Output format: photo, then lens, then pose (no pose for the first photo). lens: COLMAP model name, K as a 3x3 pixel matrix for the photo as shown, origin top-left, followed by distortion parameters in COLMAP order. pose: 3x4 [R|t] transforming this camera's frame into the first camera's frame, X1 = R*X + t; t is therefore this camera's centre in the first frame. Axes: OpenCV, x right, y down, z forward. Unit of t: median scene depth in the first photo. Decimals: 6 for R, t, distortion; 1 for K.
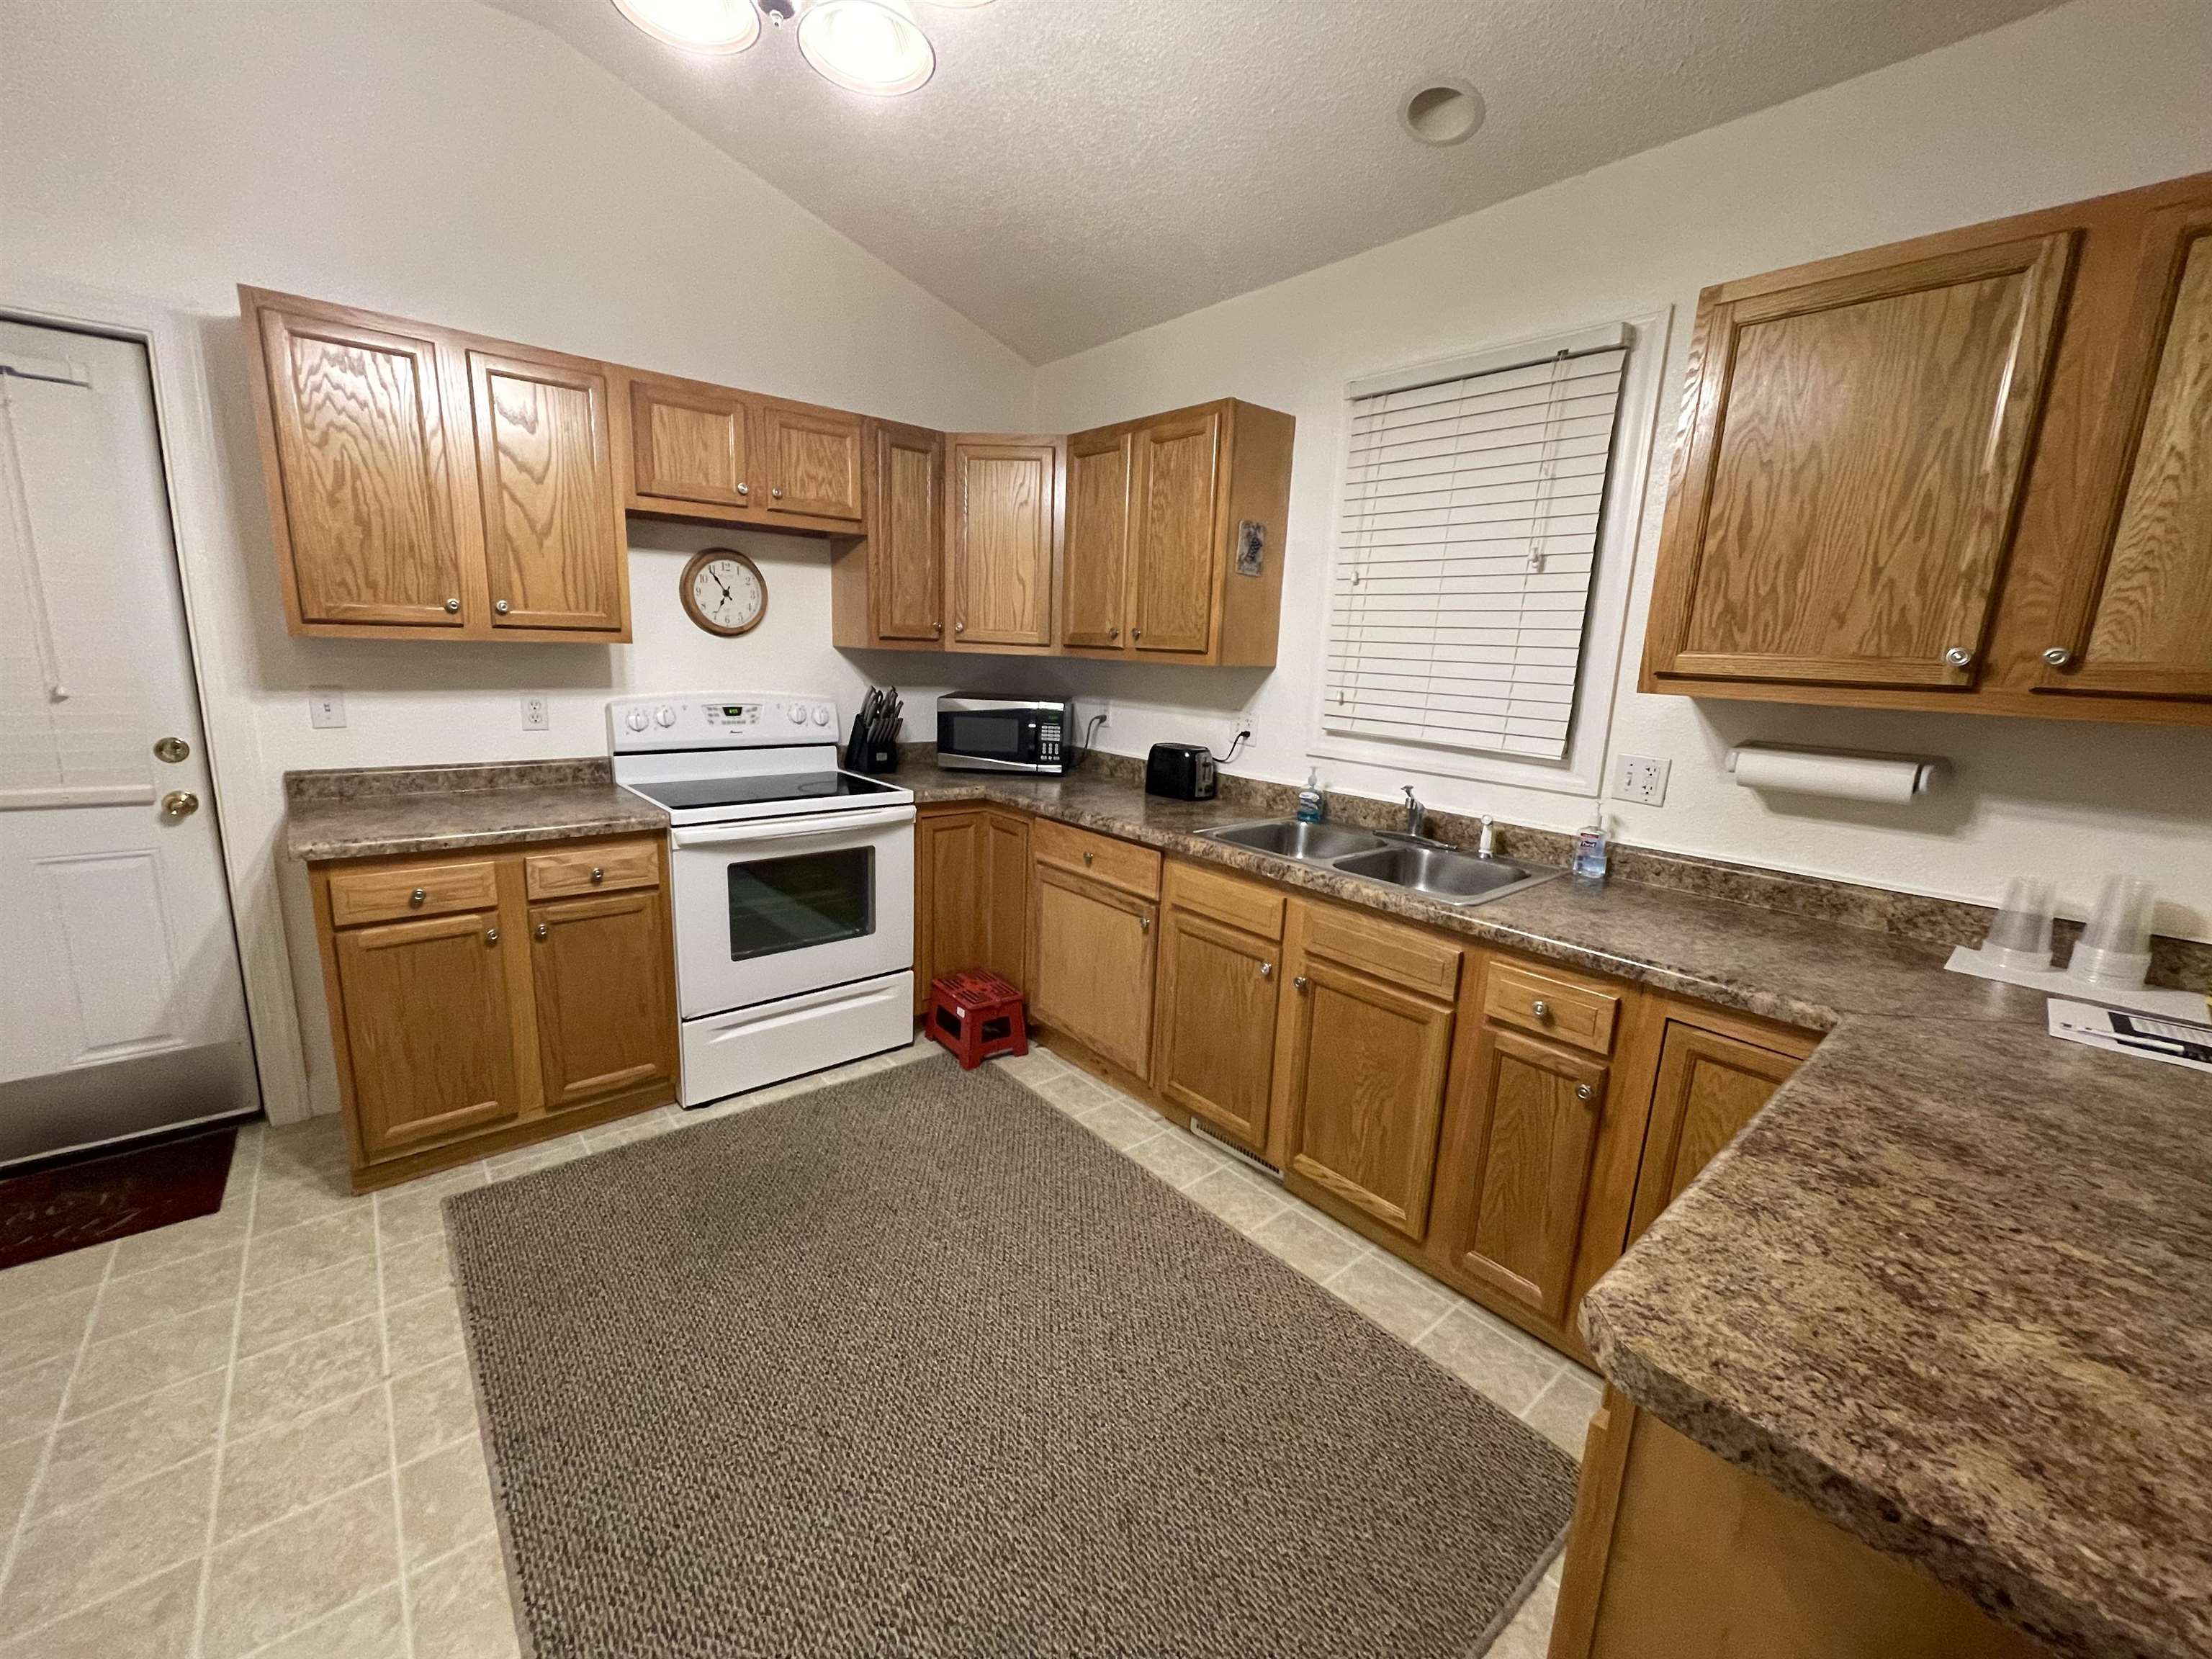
lens RADIAL K [[886.7, 0, 1088.6], [0, 886.7, 828.6], [0, 0, 1]] dist [-0.009010, 0.000995]
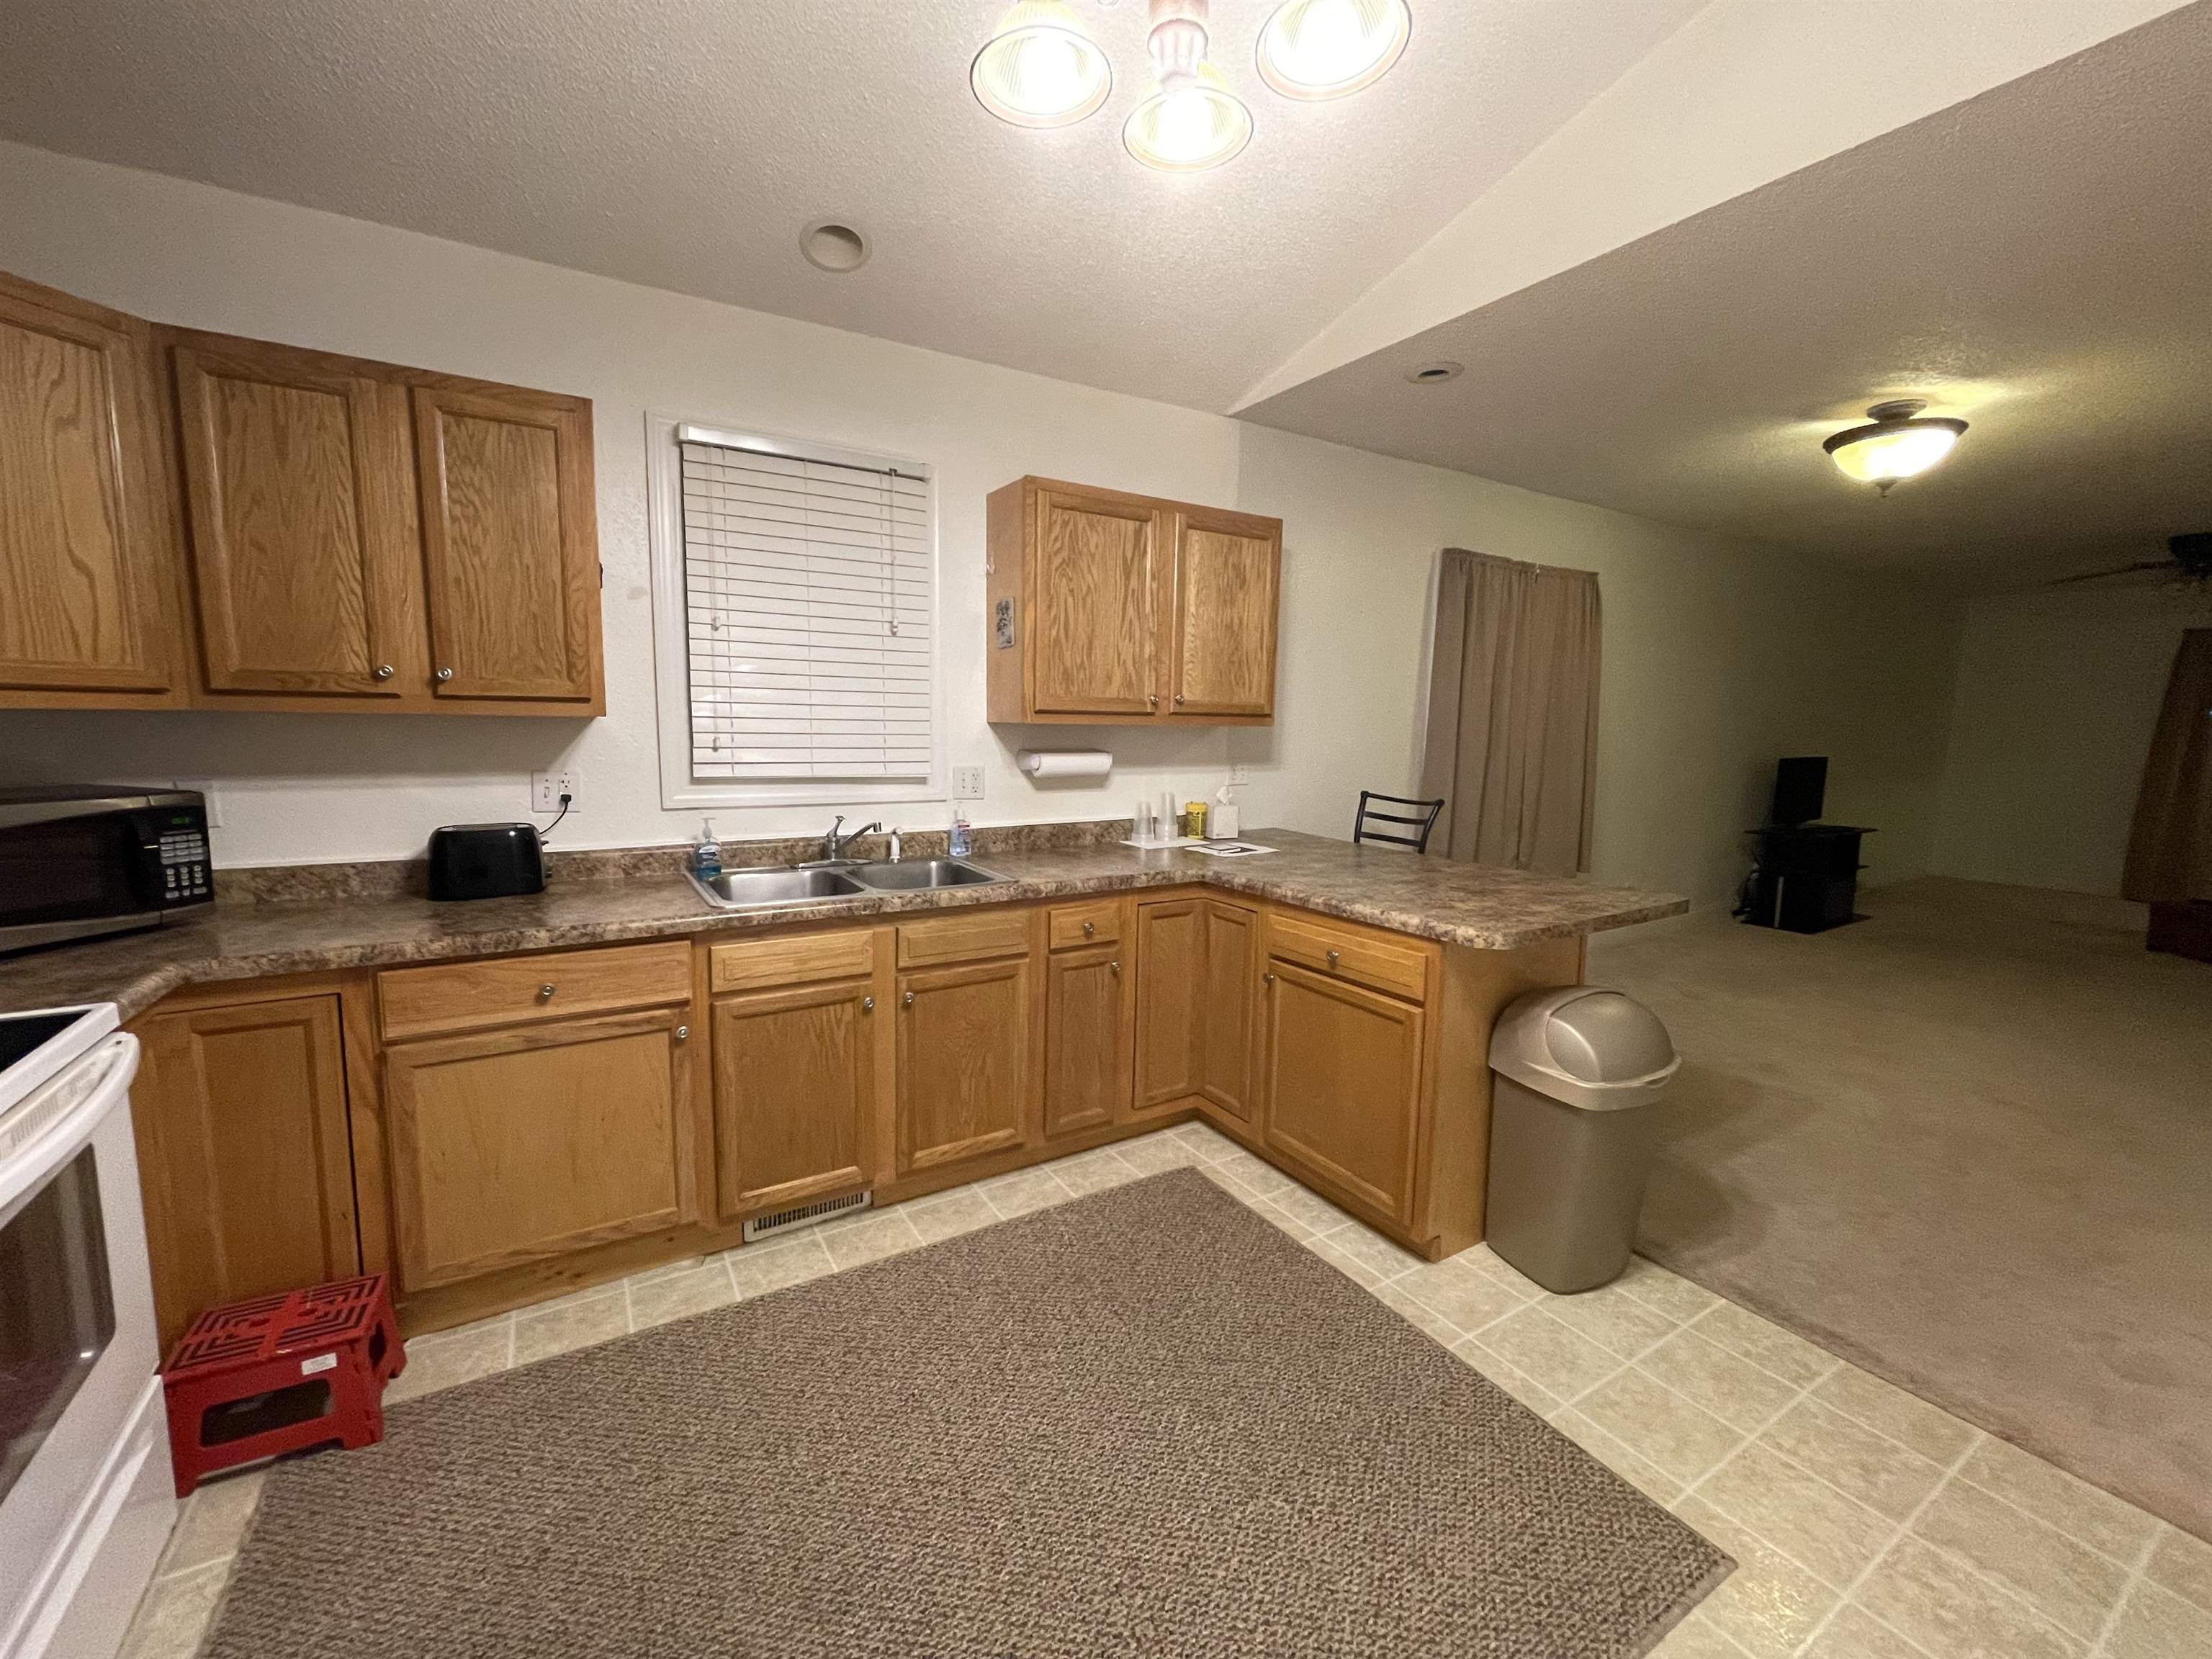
lens RADIAL K [[886.7, 0, 1103.4], [0, 886.7, 823.2], [0, 0, 1]] dist [-0.009010, 0.000995]
pose [[0.148506, -0.154185, 0.976818, -0.673433], [0.189267, 0.973942, 0.124957, -0.113592], [-0.970631, 0.166322, 0.173819, 0.470571]]
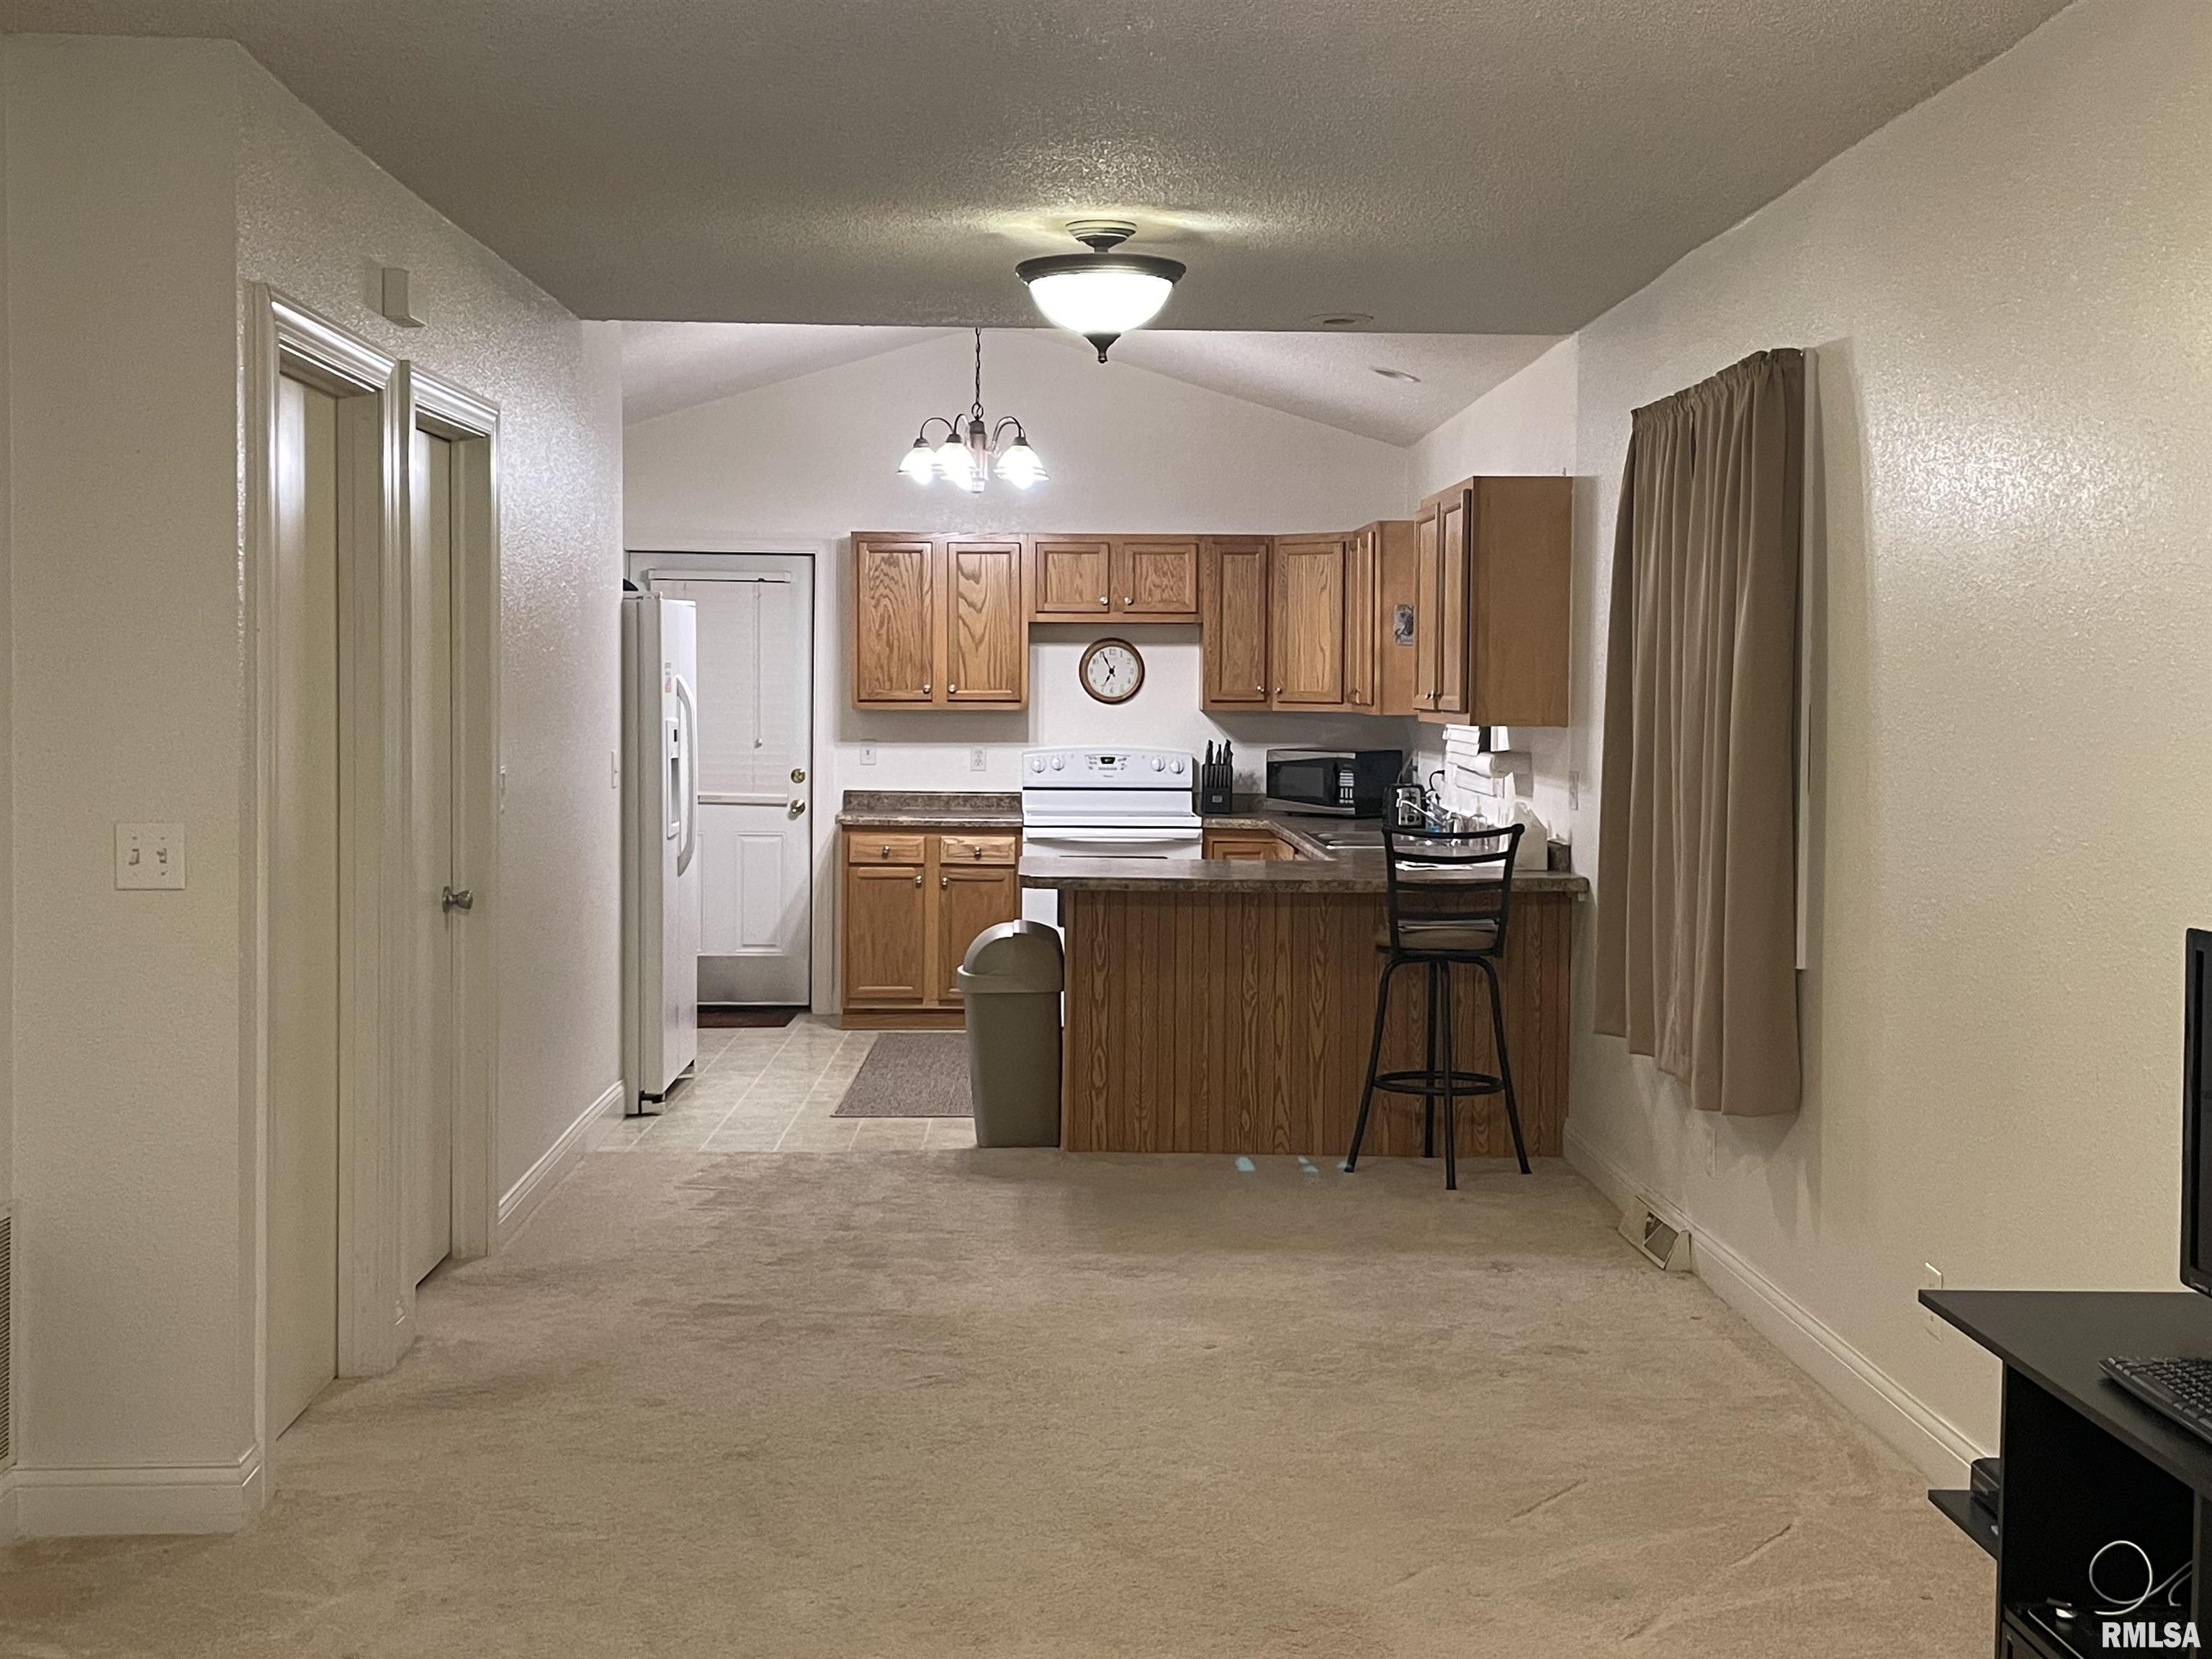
lens RADIAL K [[2568.9, 0, 1114.8], [0, 2568.9, 823.6], [0, 0, 1]] dist [0.027781, 0.000000]
pose [[0.777272, -0.000111, -0.629165, 2.473754], [-0.106034, 0.985673, -0.131169, 0.565665], [0.620166, 0.168667, 0.766124, -2.330392]]
